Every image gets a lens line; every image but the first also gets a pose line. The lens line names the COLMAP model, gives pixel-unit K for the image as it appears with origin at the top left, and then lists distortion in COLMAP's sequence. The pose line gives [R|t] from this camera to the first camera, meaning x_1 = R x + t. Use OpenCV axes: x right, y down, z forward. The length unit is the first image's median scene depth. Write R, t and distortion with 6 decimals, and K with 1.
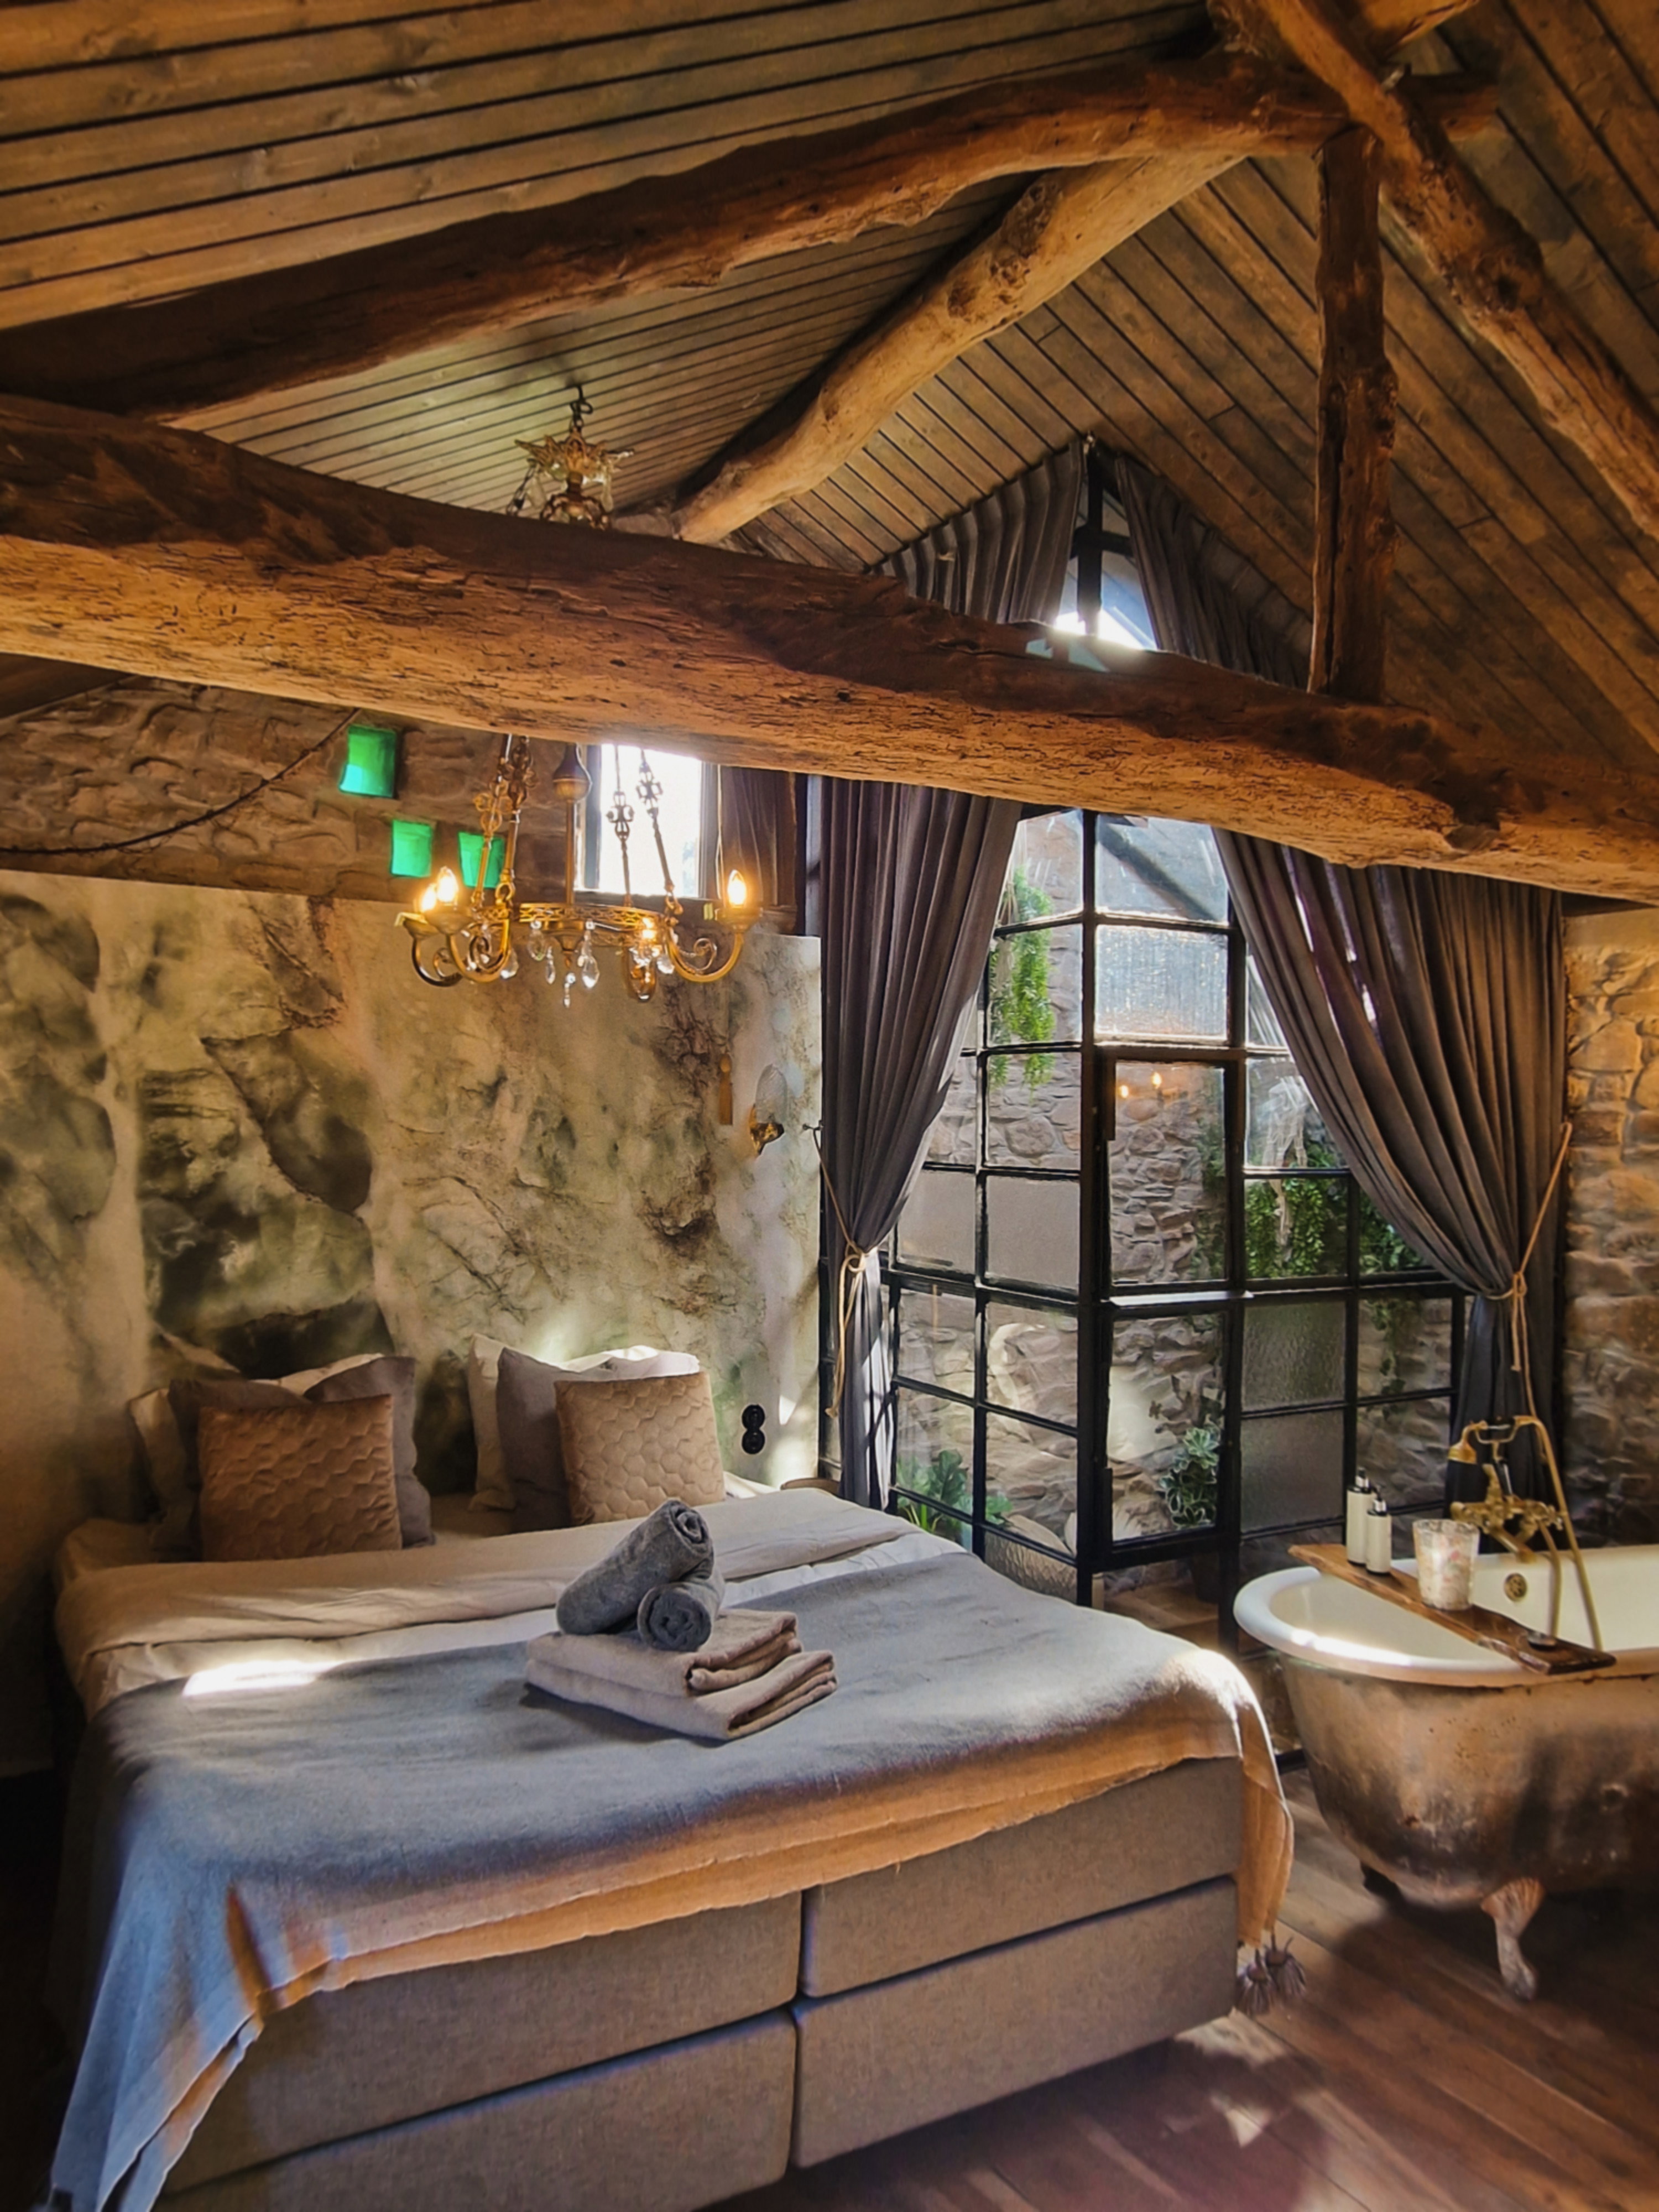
lens RADIAL K [[1497.5, 0, 799.4], [0, 1497.5, 1111.1], [0, 0, 1]] dist [-0.003273, 0.003895]
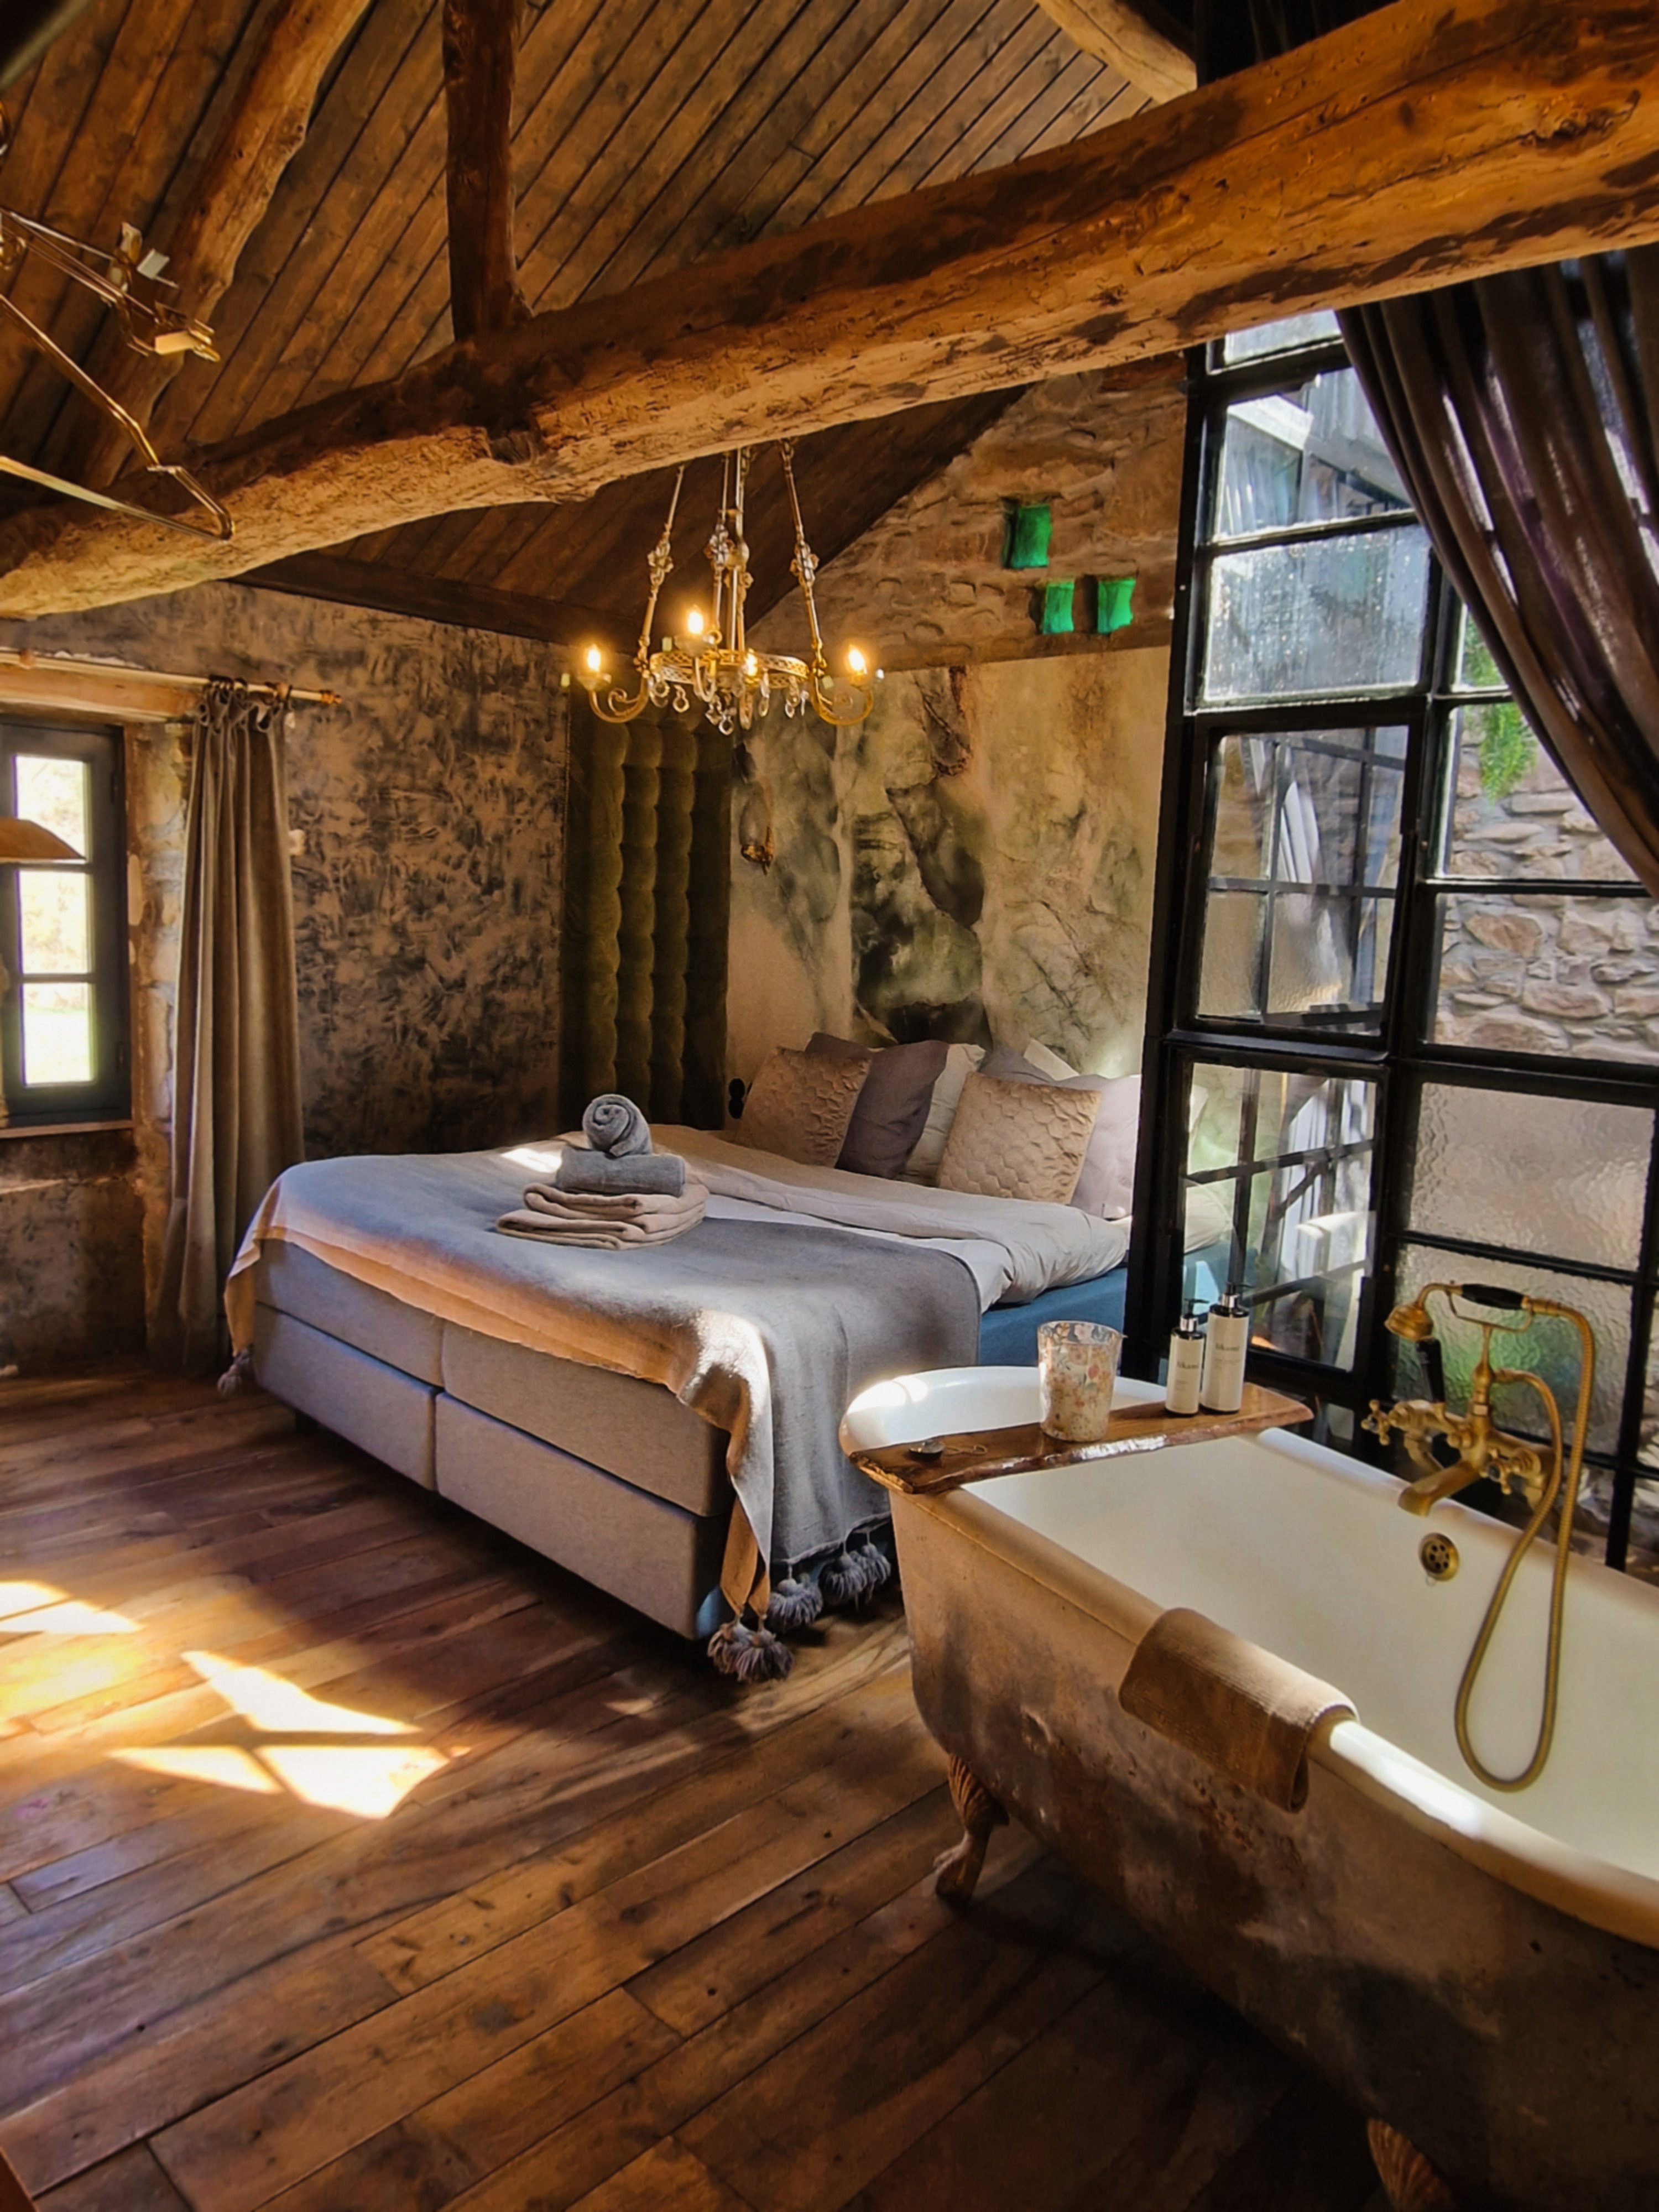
lens RADIAL K [[1497.5, 0, 799.4], [0, 1497.5, 1111.1], [0, 0, 1]] dist [-0.003273, 0.003895]
pose [[0.284429, 0.132759, -0.949460, 0.860962], [-0.030009, 0.991113, 0.129593, 0.063410], [0.958227, -0.008368, 0.285886, 0.526417]]
